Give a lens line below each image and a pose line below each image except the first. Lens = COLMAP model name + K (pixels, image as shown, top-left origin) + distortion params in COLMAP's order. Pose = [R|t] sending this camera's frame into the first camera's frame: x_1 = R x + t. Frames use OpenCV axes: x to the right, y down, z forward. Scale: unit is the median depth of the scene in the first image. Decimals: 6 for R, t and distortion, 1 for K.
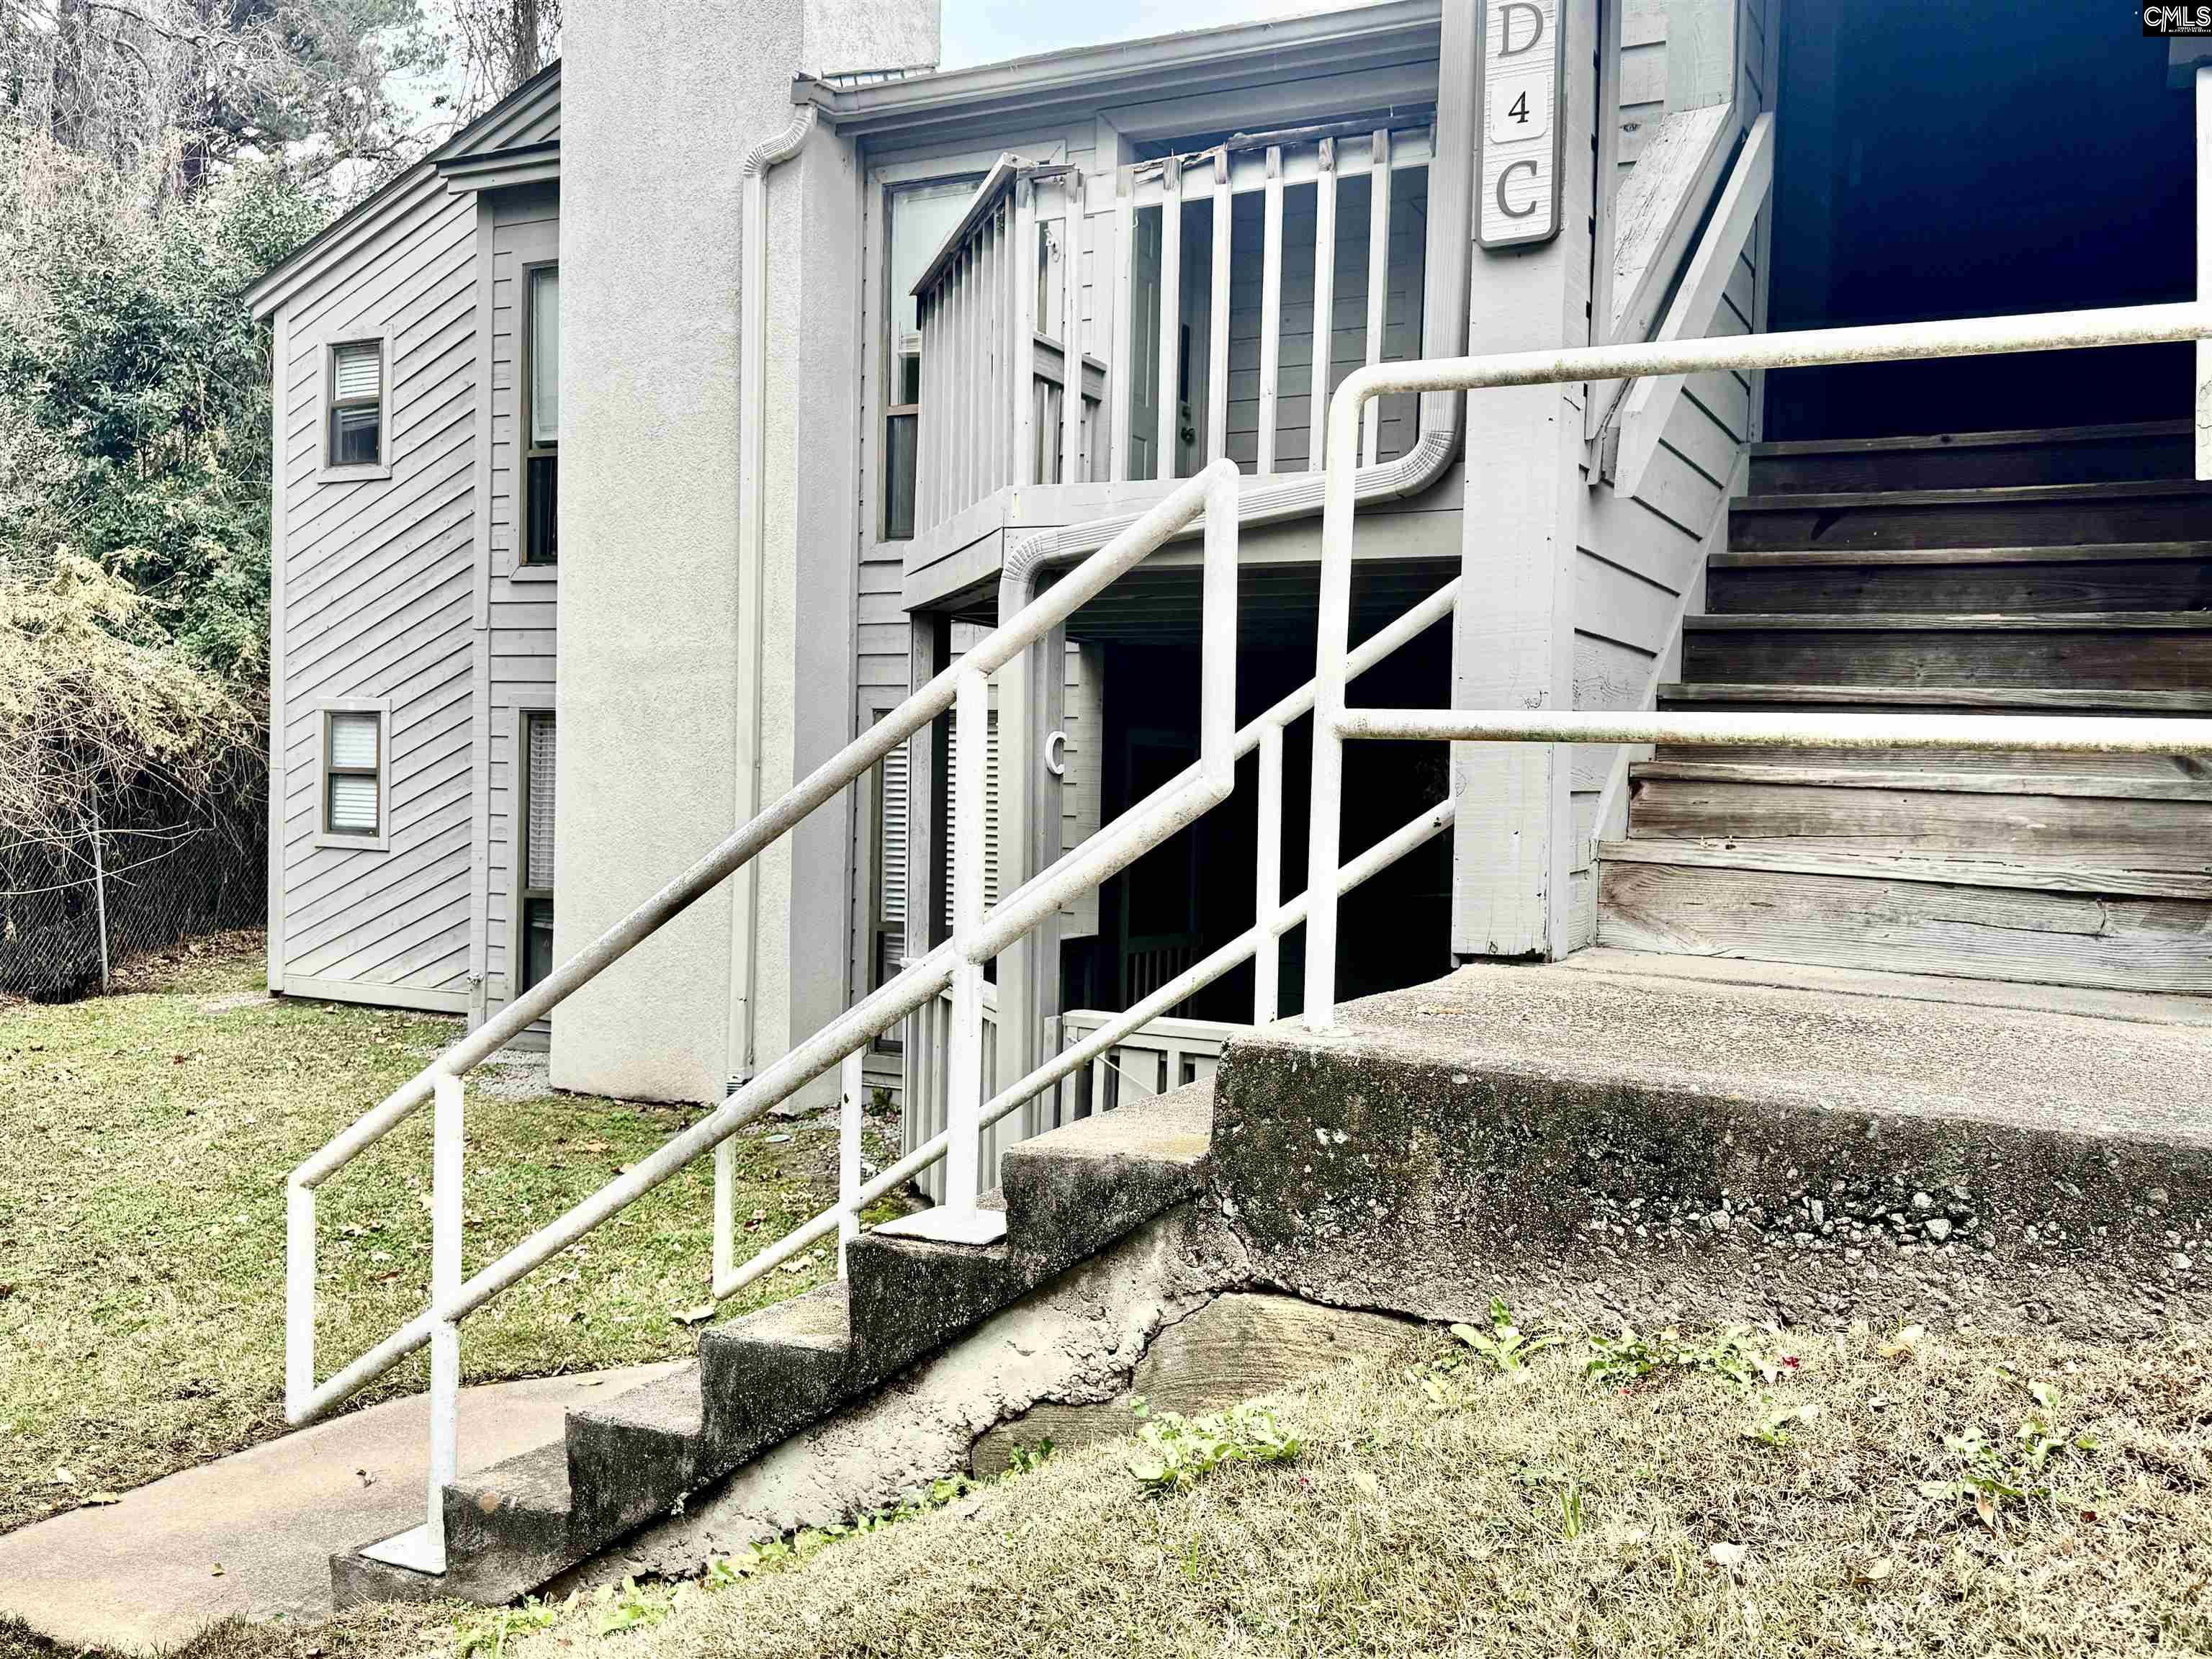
lens RADIAL K [[1931.3, 0, 1104.7], [0, 1931.3, 826.2], [0, 0, 1]] dist [0.034872, -0.006554]
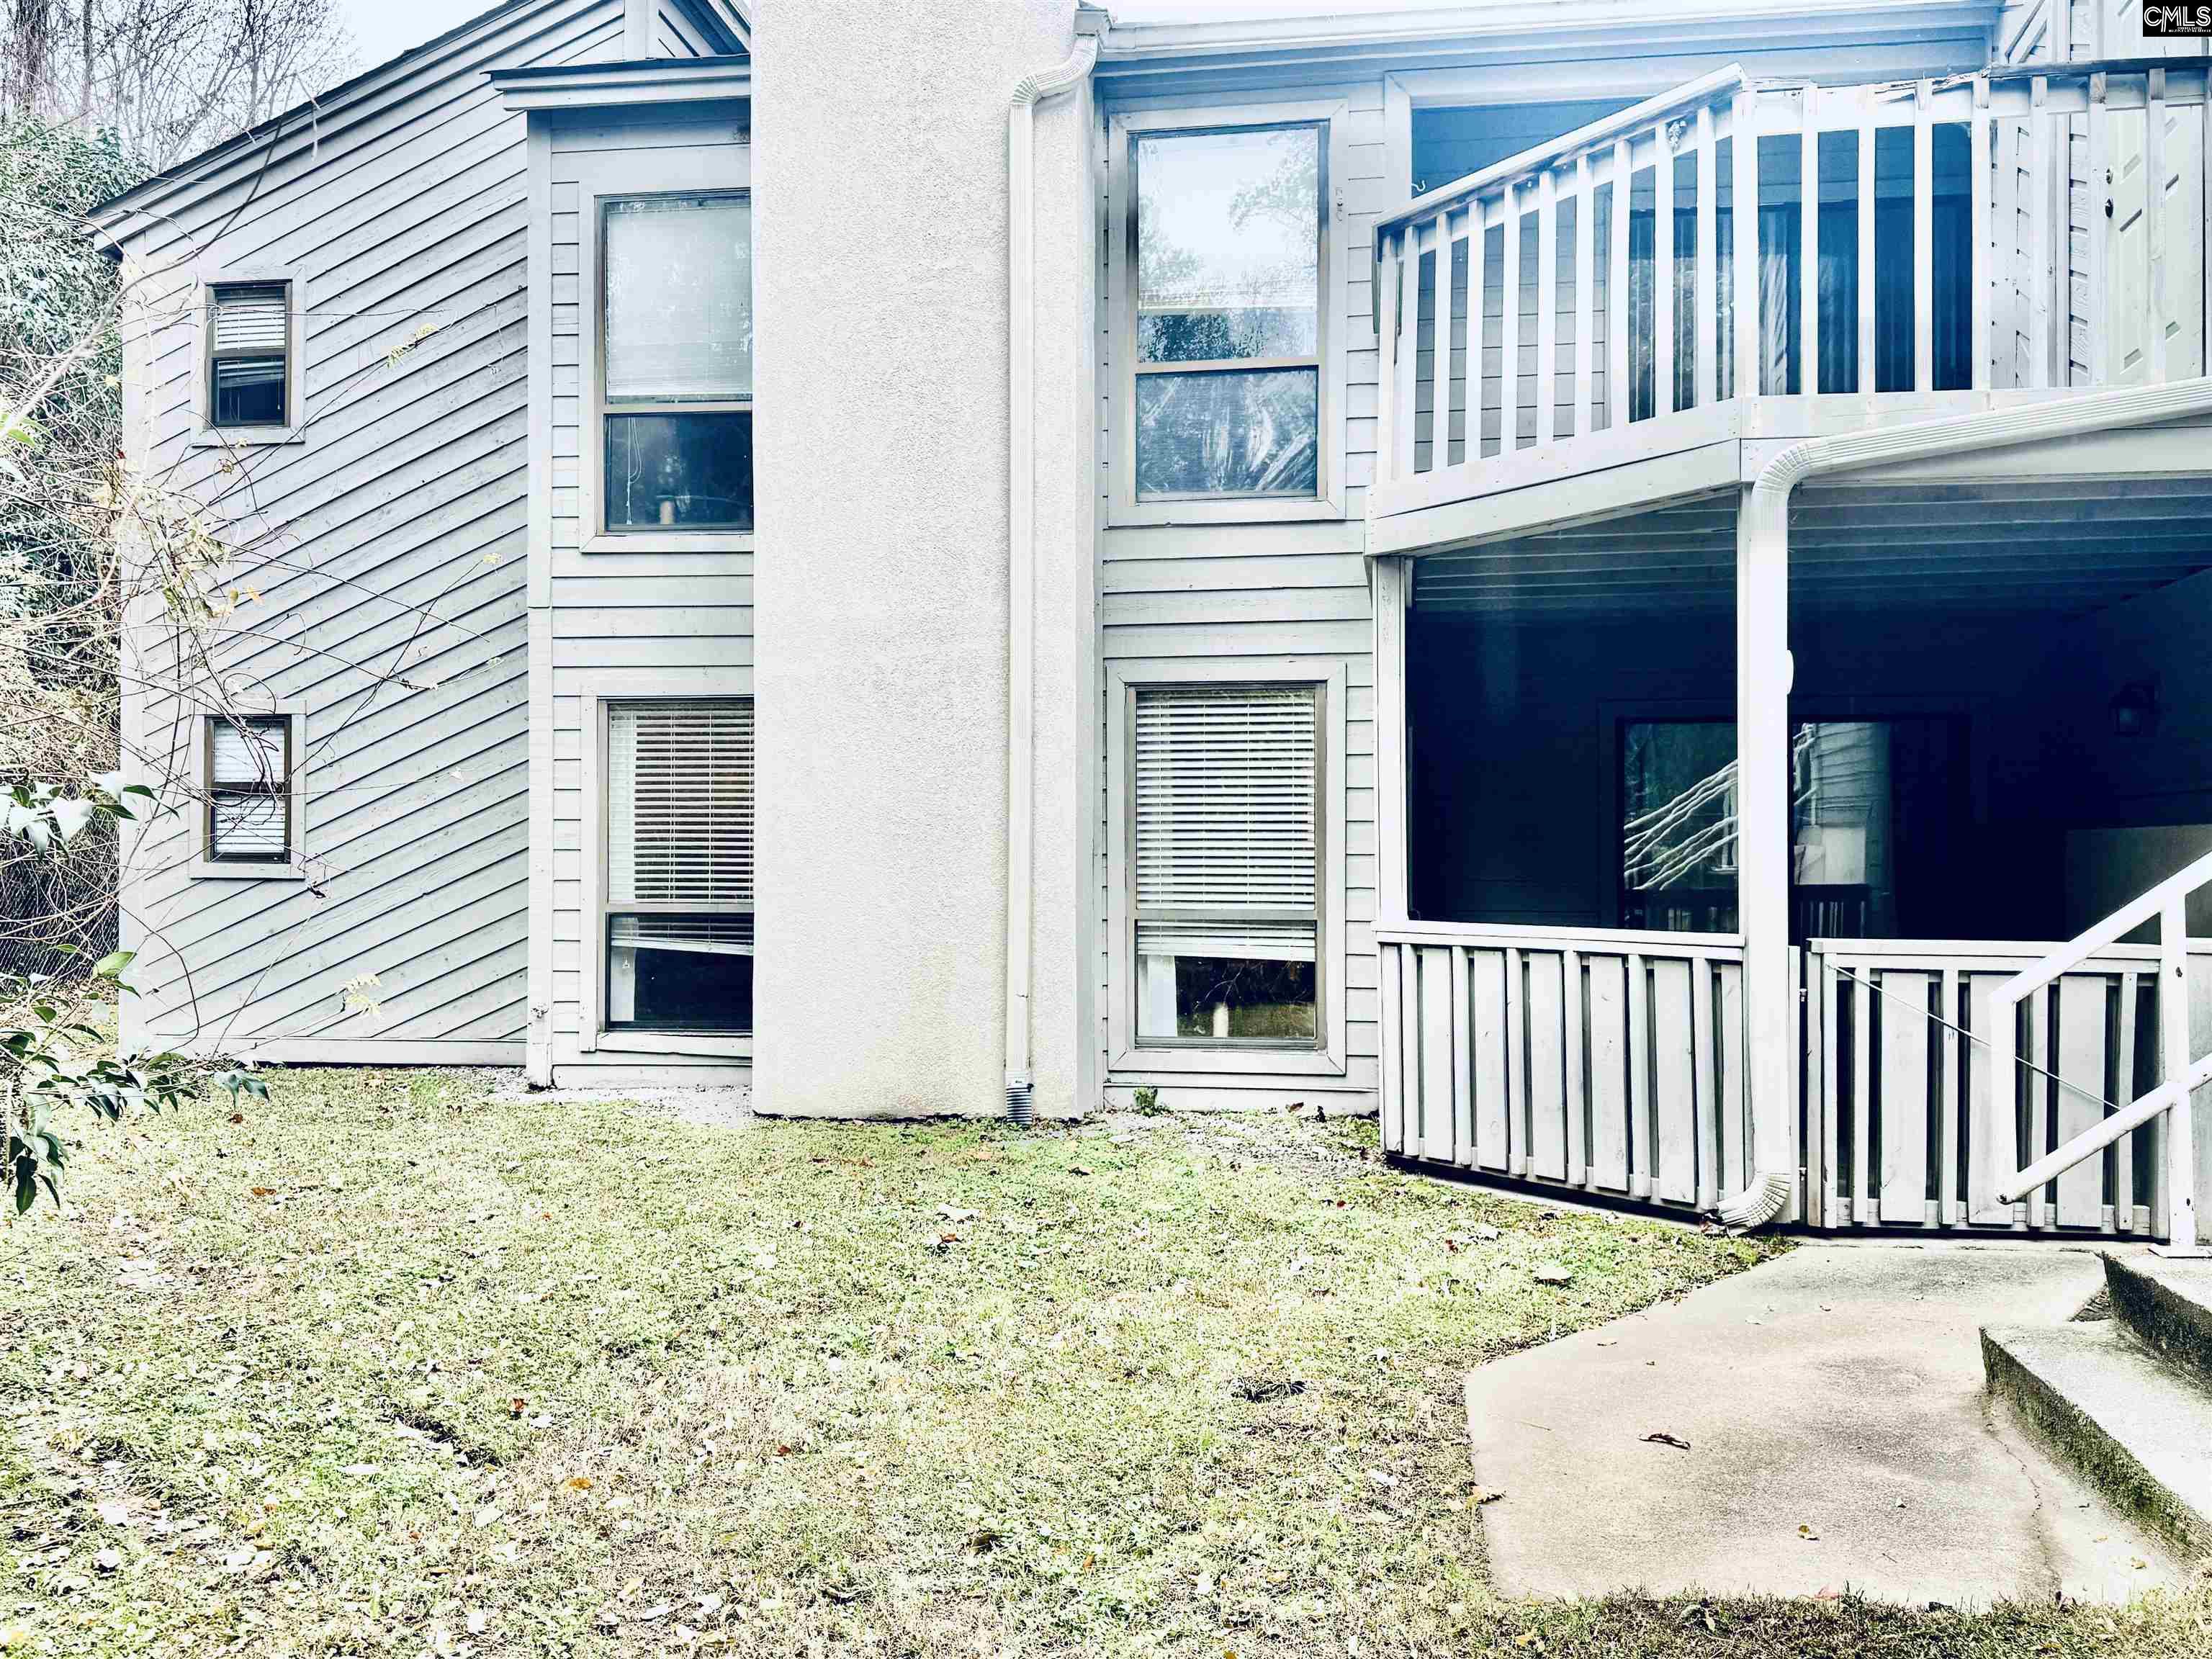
lens RADIAL K [[1931.3, 0, 1106.2], [0, 1931.3, 831.6], [0, 0, 1]] dist [0.034872, -0.006554]
pose [[0.950195, -0.018740, 0.311093, -0.302797], [0.029095, 0.999165, -0.028677, 0.027116], [-0.310296, 0.036300, 0.949947, 0.081950]]
